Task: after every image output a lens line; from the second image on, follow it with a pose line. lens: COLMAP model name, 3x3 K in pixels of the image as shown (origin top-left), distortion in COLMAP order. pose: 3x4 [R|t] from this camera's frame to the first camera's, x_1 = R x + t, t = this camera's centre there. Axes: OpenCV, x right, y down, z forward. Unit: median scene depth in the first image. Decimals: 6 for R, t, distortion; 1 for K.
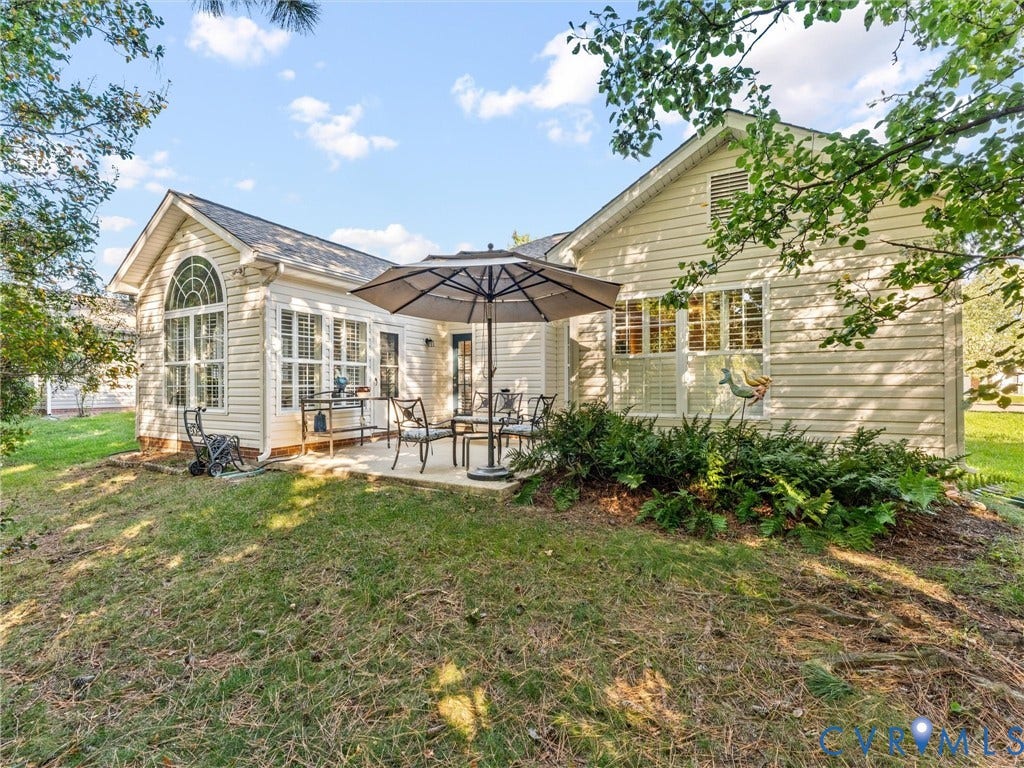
lens RADIAL K [[463.1, 0, 512.0], [0, 463.1, 384.0], [0, 0, 1]] dist [0.001362, 0.000183]
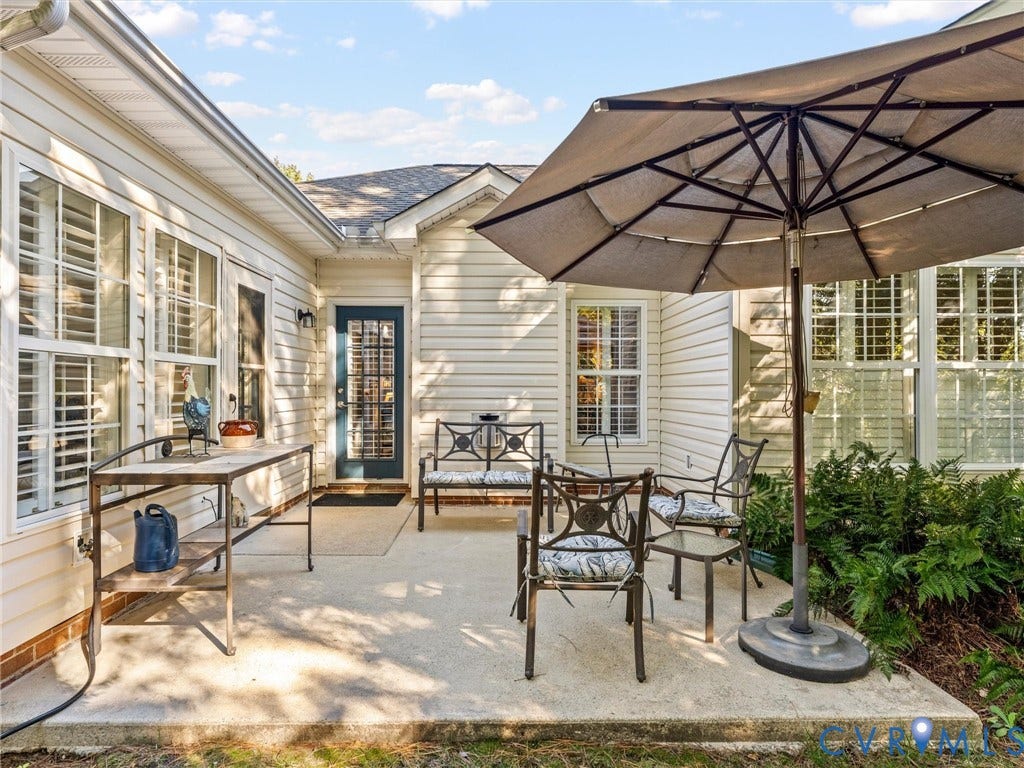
lens RADIAL K [[559.6, 0, 509.3], [0, 559.6, 386.3], [0, 0, 1]] dist [-0.002235, -0.000382]
pose [[0.870853, 0.009372, 0.491455, -0.366688], [-0.009621, 0.999952, -0.002020, -0.024271], [-0.491450, -0.002969, 0.870901, 0.502416]]
